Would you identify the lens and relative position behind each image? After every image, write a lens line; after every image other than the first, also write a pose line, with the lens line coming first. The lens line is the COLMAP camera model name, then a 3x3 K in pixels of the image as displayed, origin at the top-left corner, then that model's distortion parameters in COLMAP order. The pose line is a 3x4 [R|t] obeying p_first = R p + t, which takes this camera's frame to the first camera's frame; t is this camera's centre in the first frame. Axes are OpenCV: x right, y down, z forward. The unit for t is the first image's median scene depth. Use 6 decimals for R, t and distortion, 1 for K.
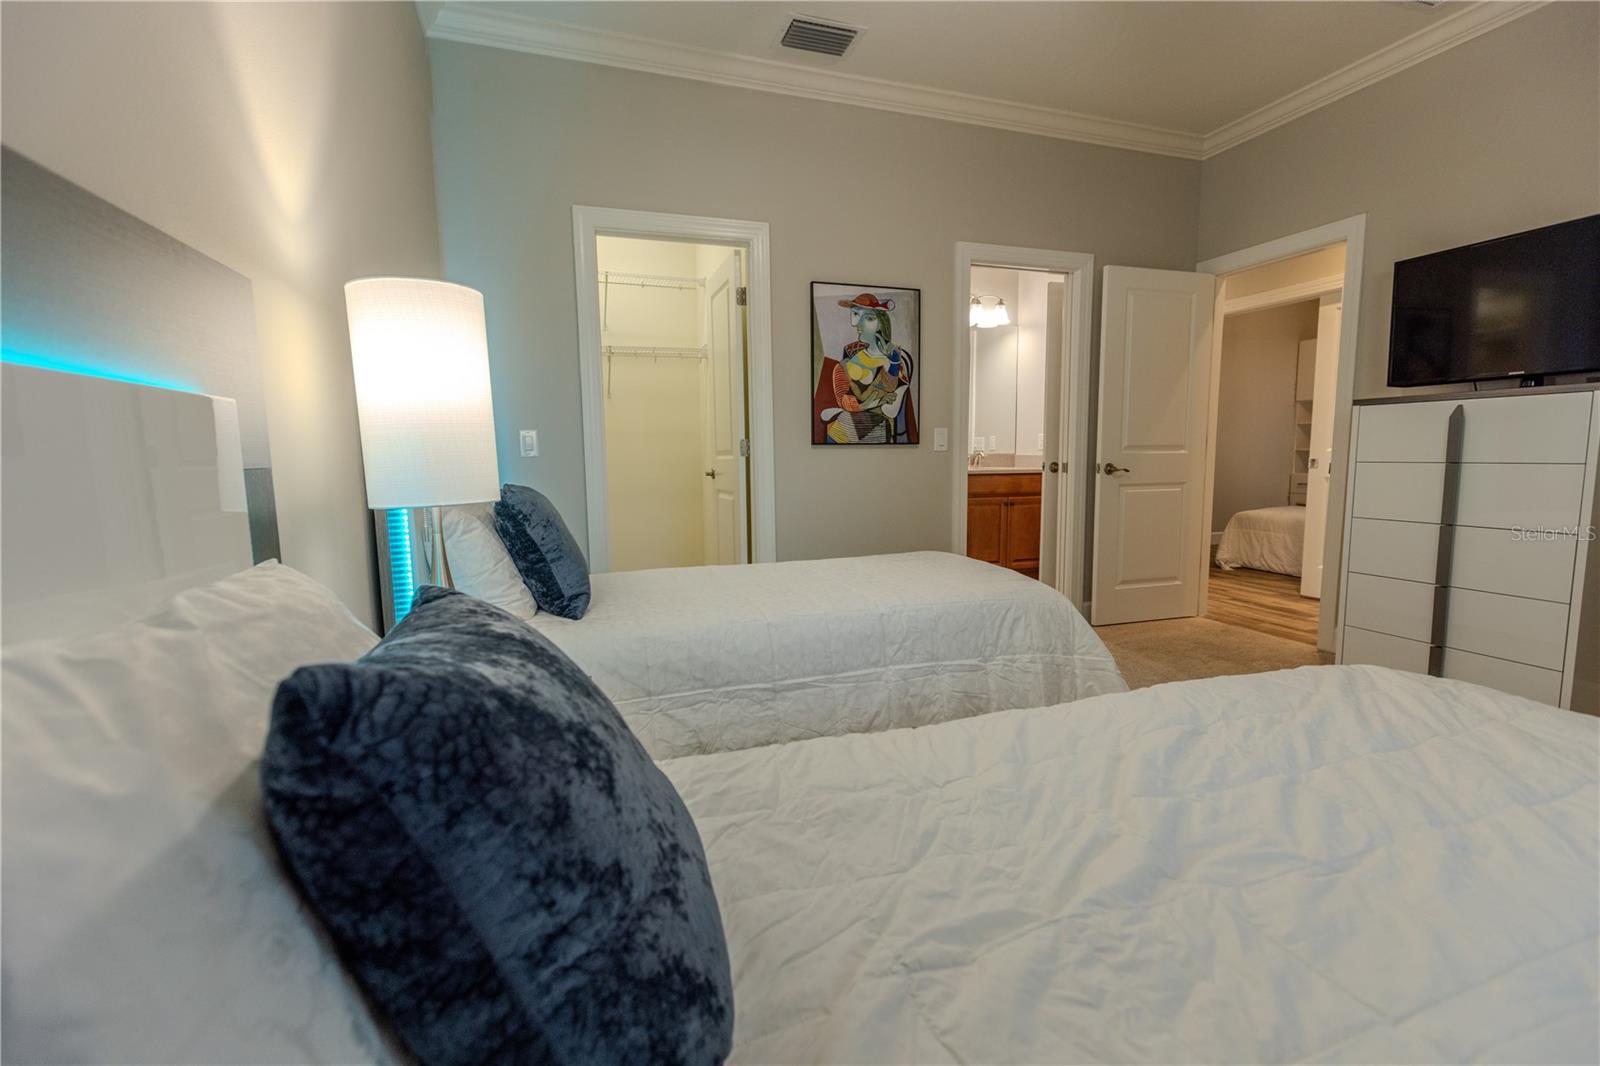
lens RADIAL K [[700.8, 0, 816.8], [0, 700.8, 529.2], [0, 0, 1]] dist [0.002053, -0.000606]
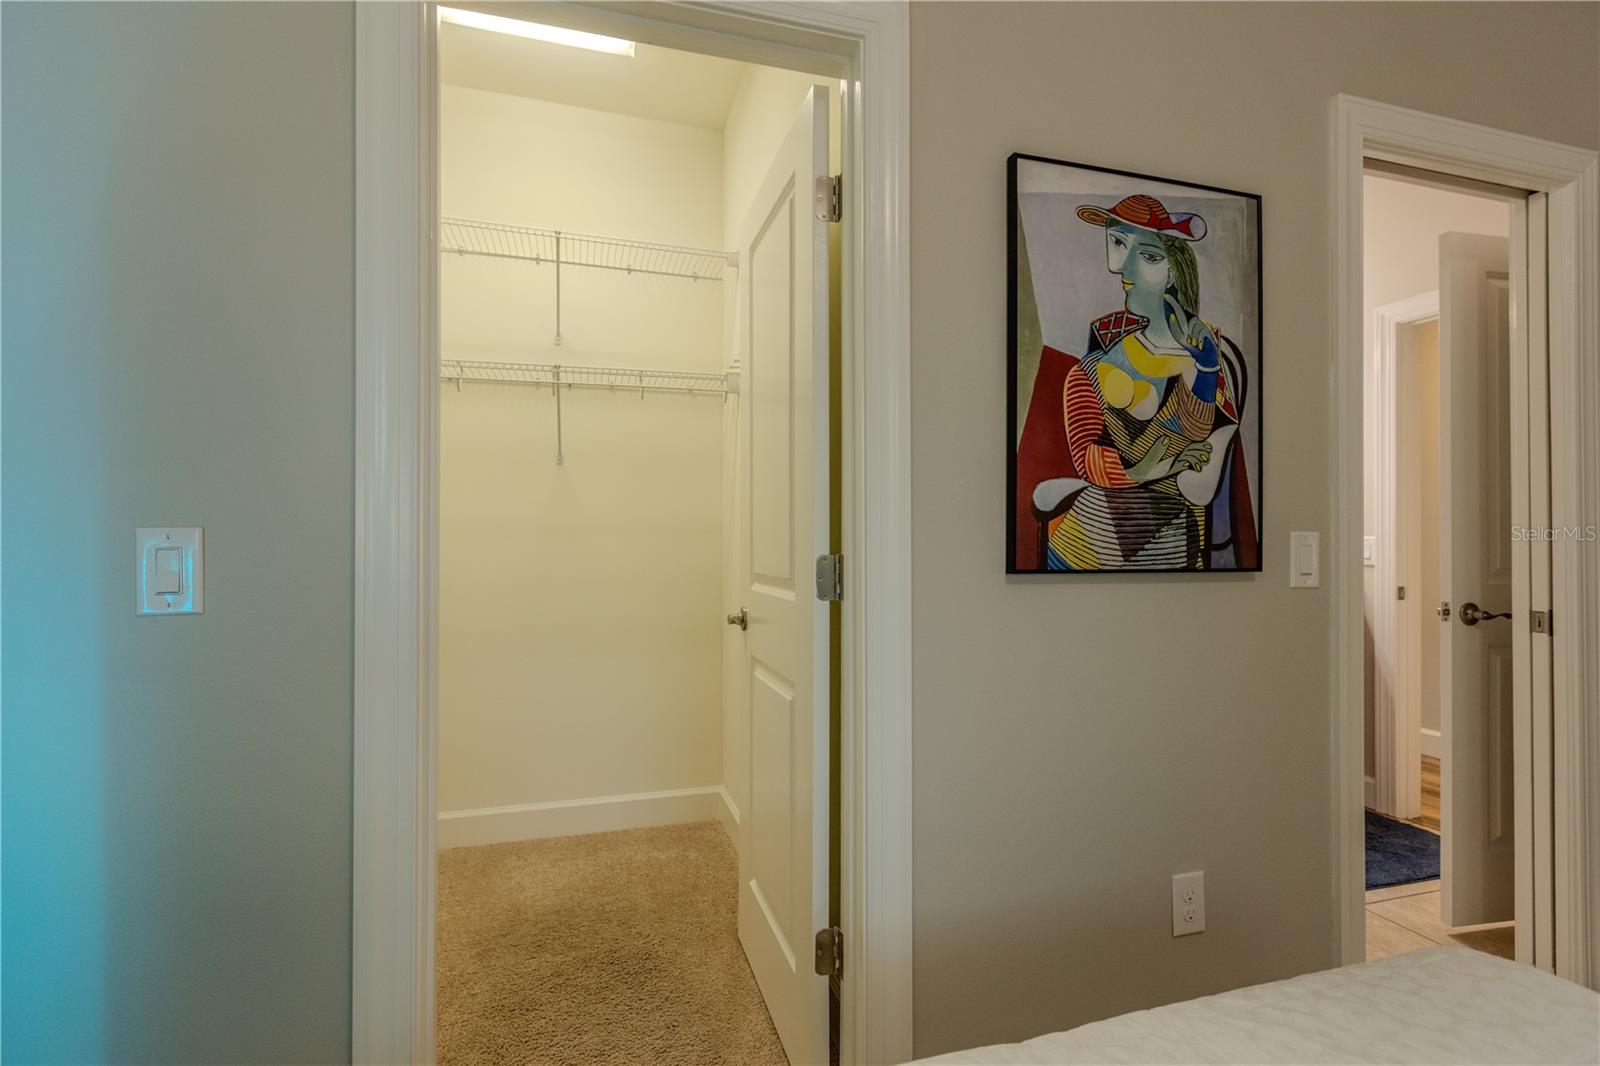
lens RADIAL K [[700.8, 0, 800.4], [0, 700.8, 535.2], [0, 0, 1]] dist [0.002053, -0.000606]
pose [[0.998065, 0.013086, -0.060788, -0.094903], [-0.020062, 0.993092, -0.115611, -0.094157], [0.058855, 0.116607, 0.991433, 0.611006]]
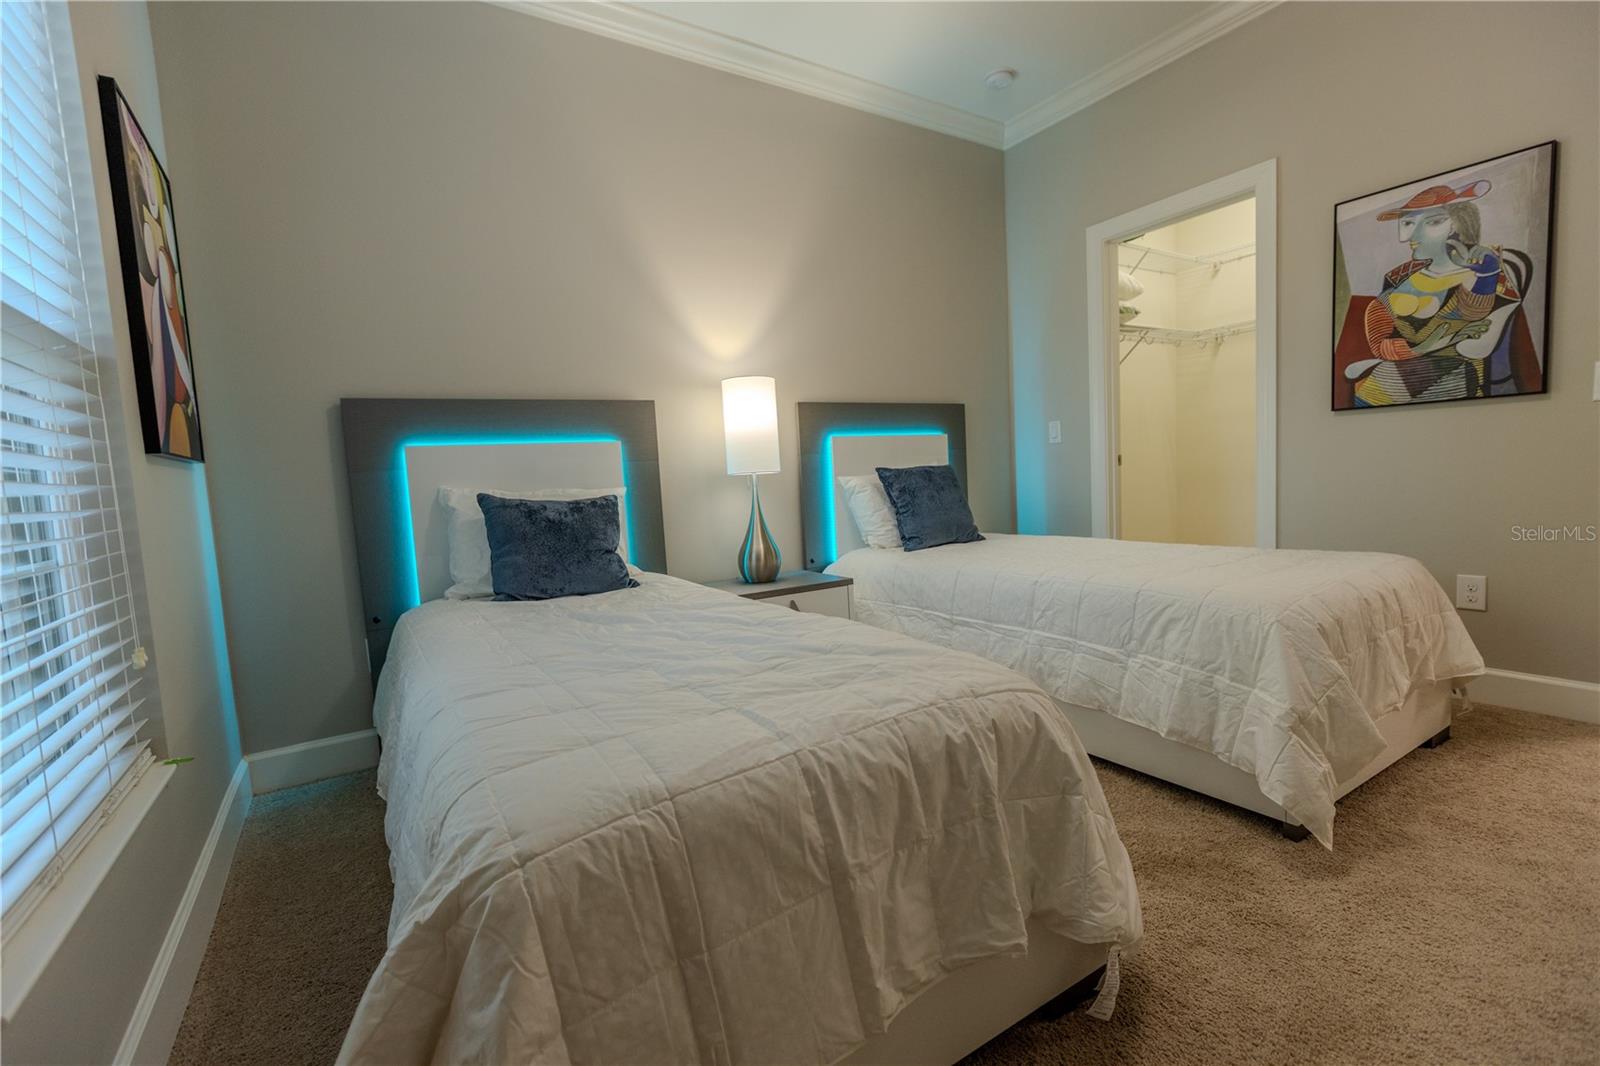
lens RADIAL K [[700.8, 0, 798.6], [0, 700.8, 527.8], [0, 0, 1]] dist [0.002053, -0.000606]
pose [[0.237353, 0.075248, -0.968505, 0.621332], [-0.056979, 0.996357, 0.063448, -0.005110], [0.969751, 0.040125, 0.240776, 0.227213]]
